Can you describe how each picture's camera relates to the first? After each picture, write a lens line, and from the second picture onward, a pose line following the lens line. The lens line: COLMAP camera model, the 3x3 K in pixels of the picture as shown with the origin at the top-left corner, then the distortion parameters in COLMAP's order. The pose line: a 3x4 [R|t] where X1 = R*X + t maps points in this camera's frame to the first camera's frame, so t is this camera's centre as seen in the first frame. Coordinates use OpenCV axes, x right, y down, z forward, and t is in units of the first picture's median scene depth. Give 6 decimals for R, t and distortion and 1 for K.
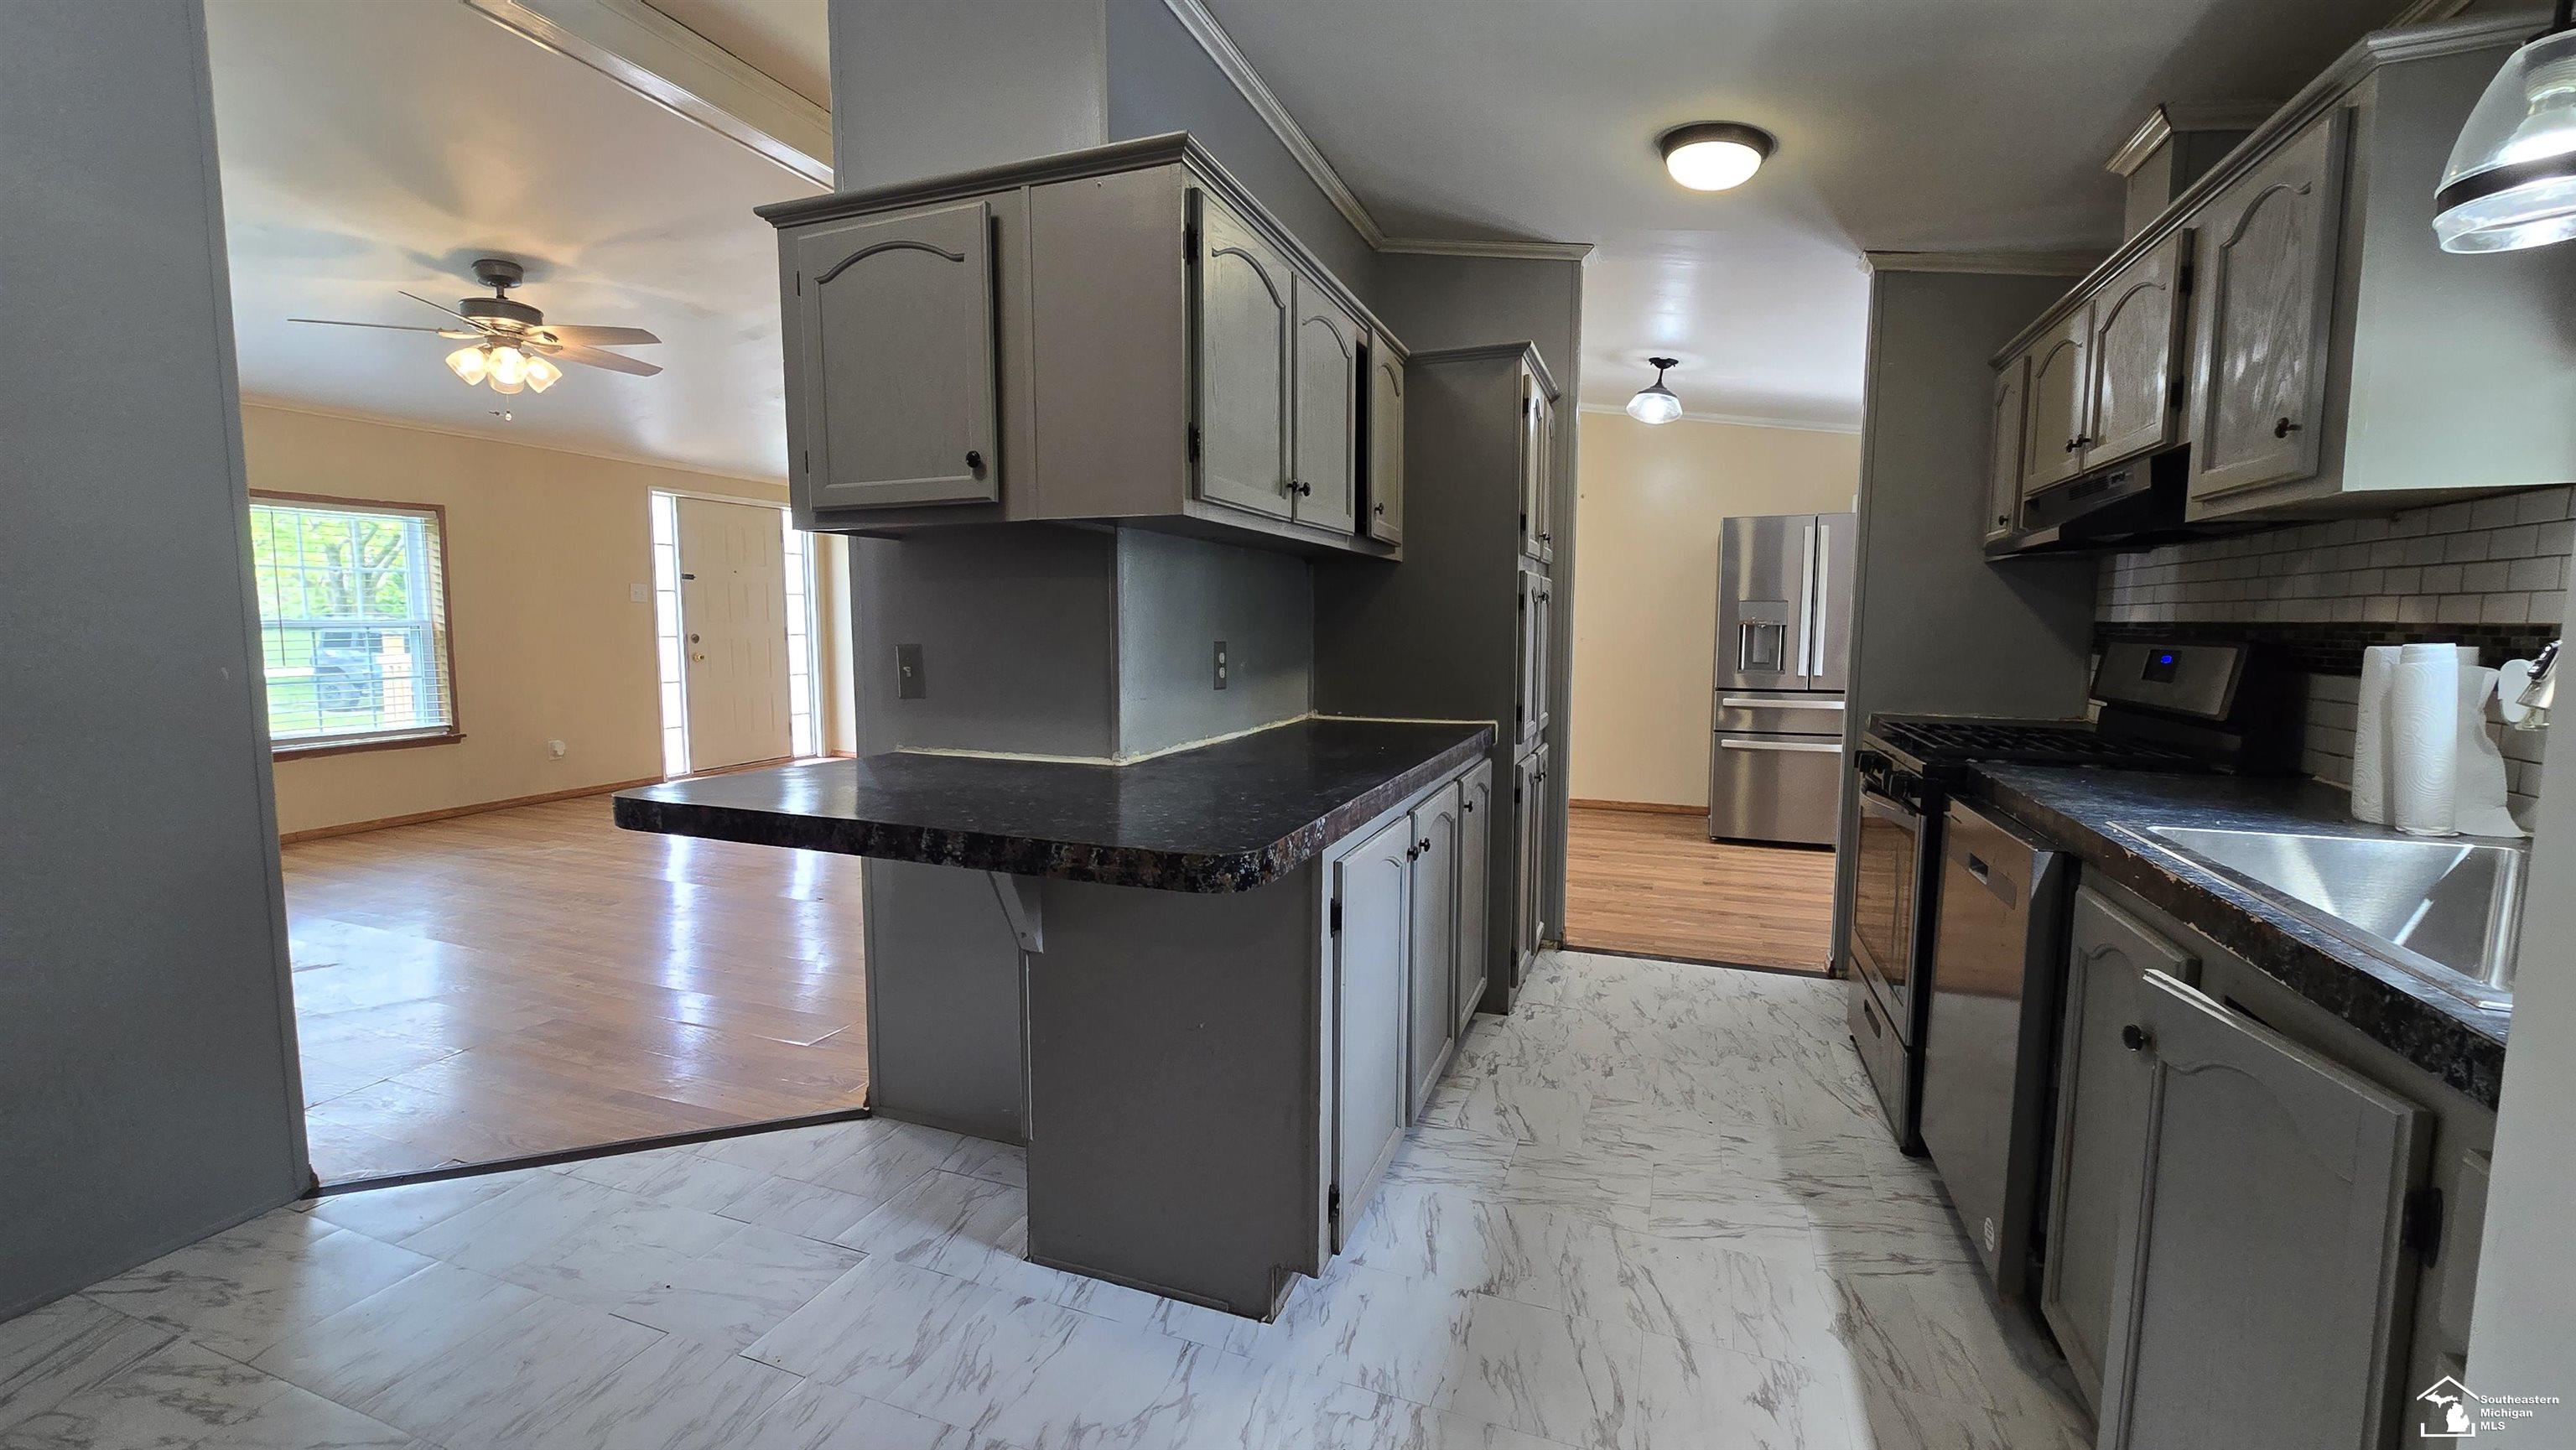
lens RADIAL K [[1047.9, 0, 1291.9], [0, 1047.9, 725.6], [0, 0, 1]] dist [-0.000613, -0.000005]
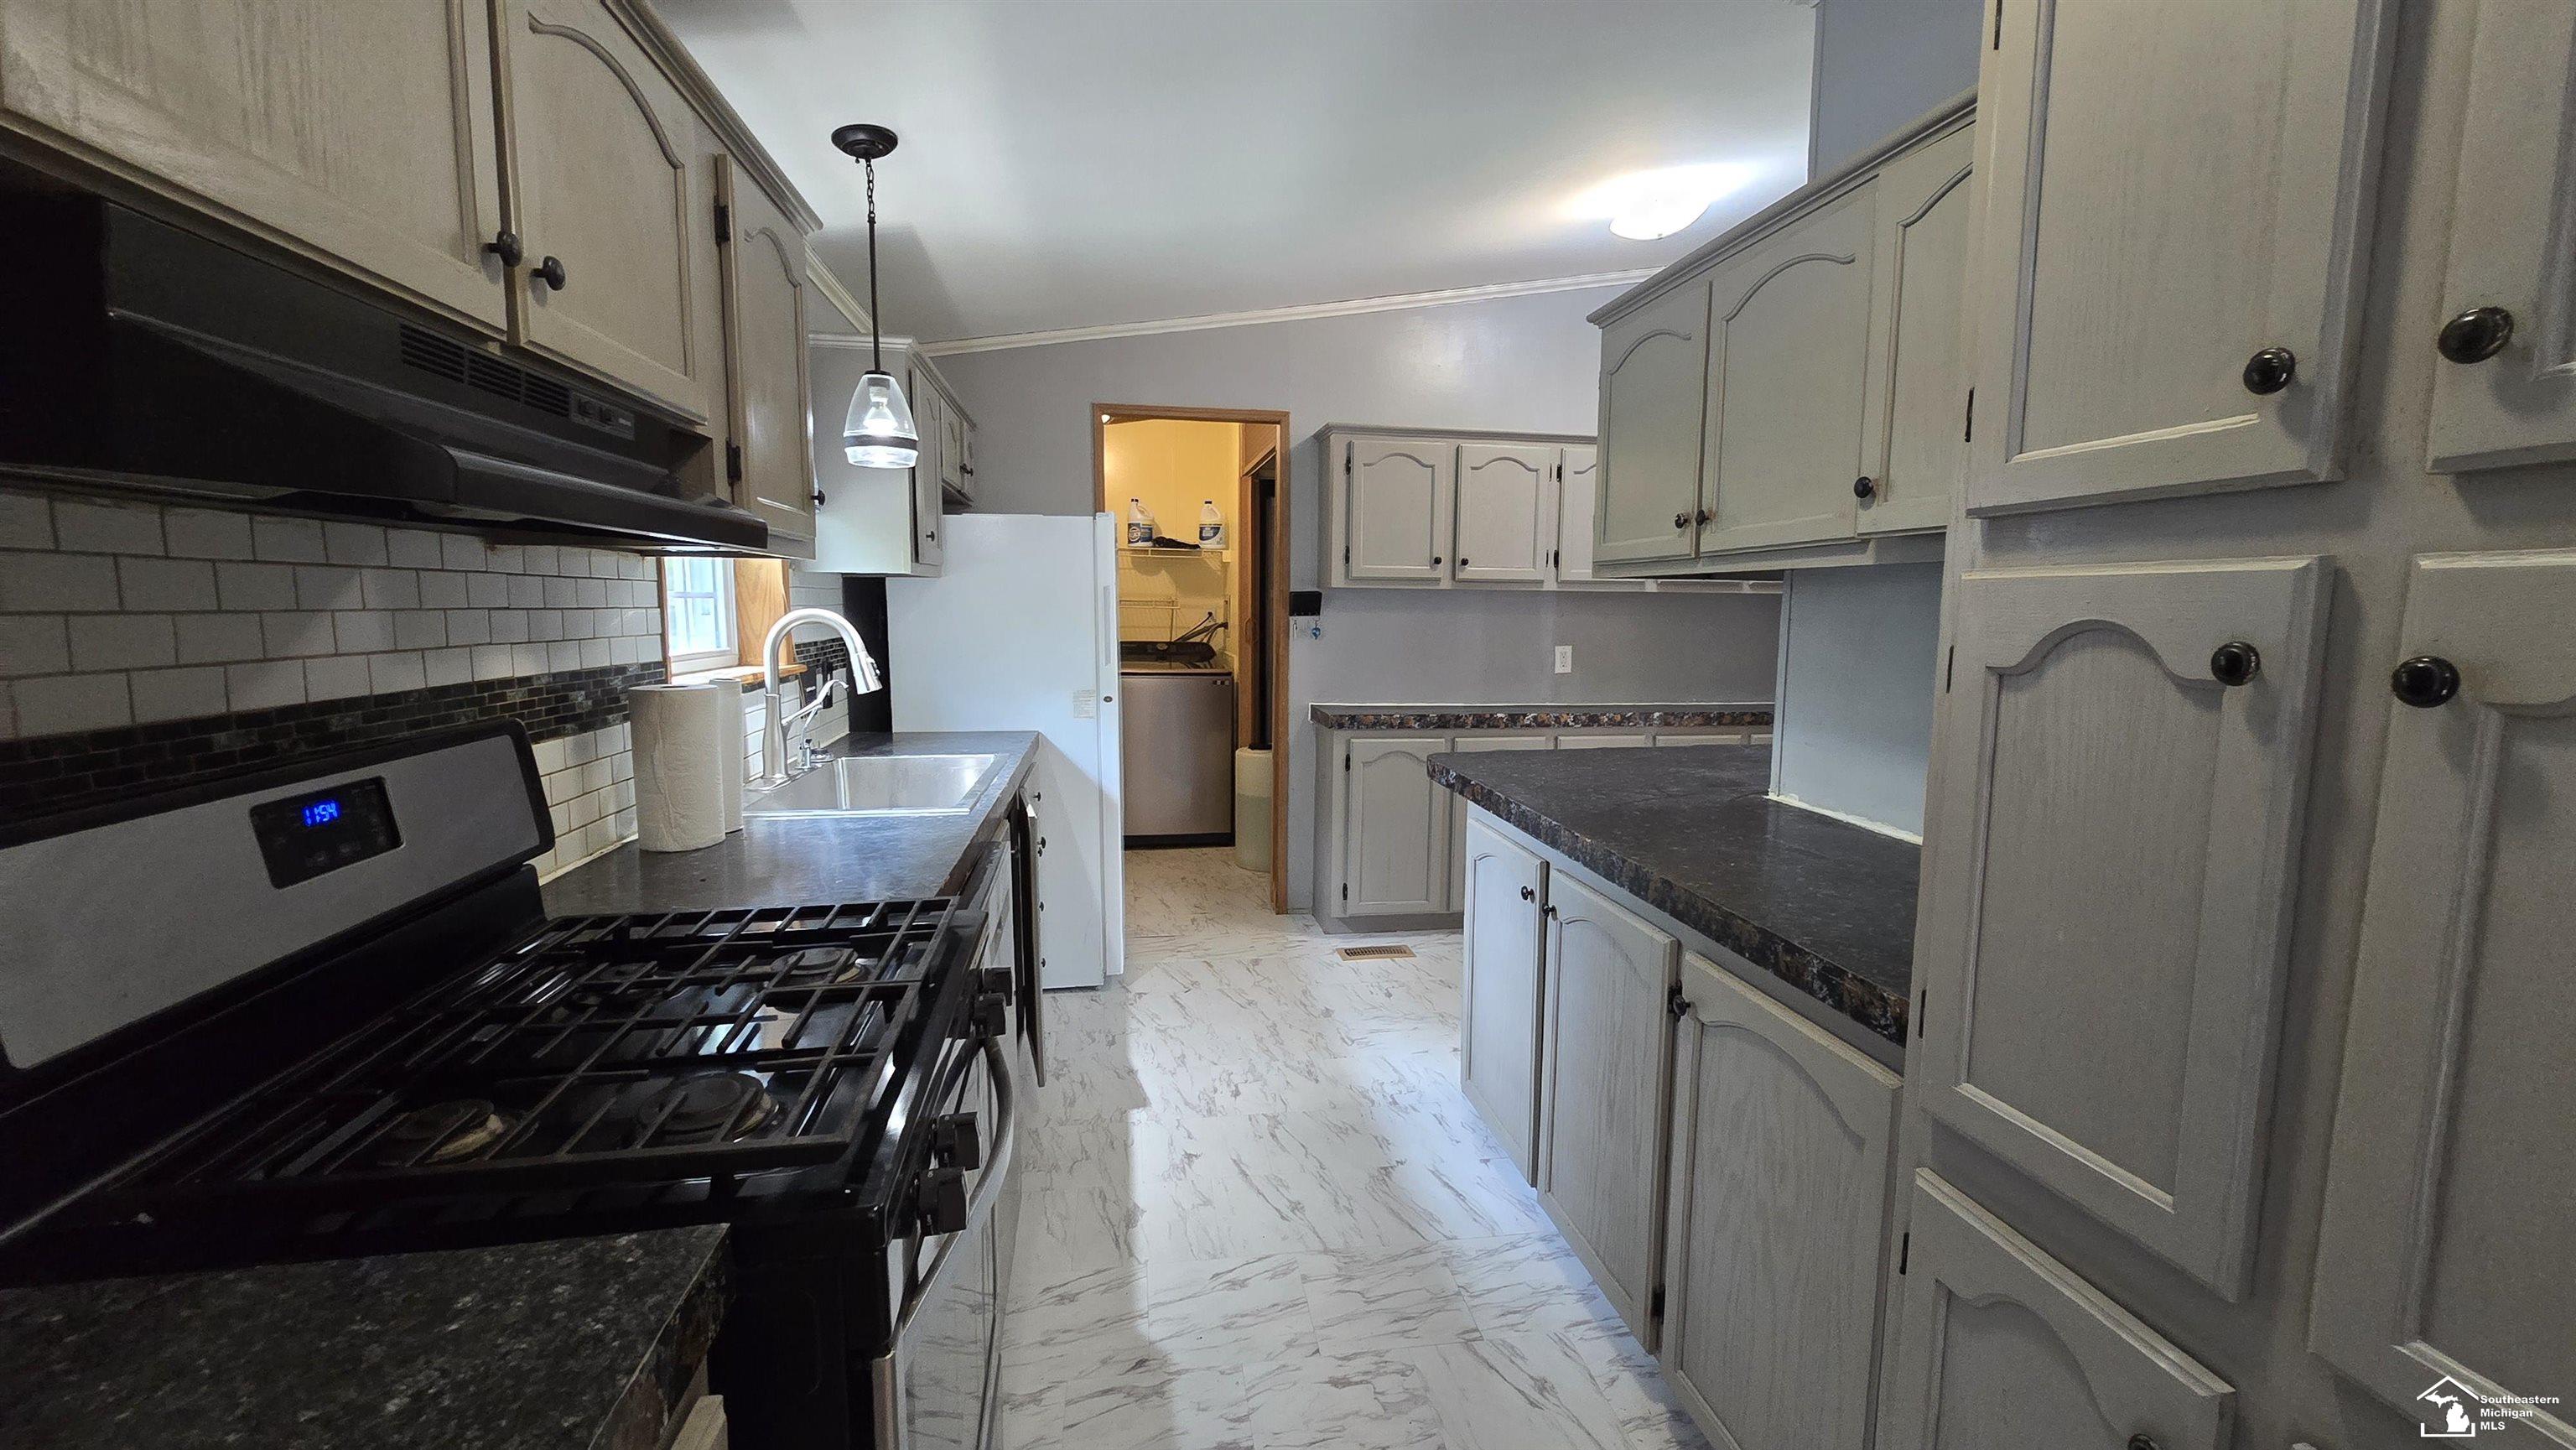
lens RADIAL K [[1047.9, 0, 1291.3], [0, 1047.9, 719.9], [0, 0, 1]] dist [-0.000613, -0.000005]
pose [[-0.866850, 0.045988, -0.496443, 0.816158], [-0.061112, 0.978427, 0.197345, -0.228439], [0.494809, 0.201408, -0.845340, 1.732722]]
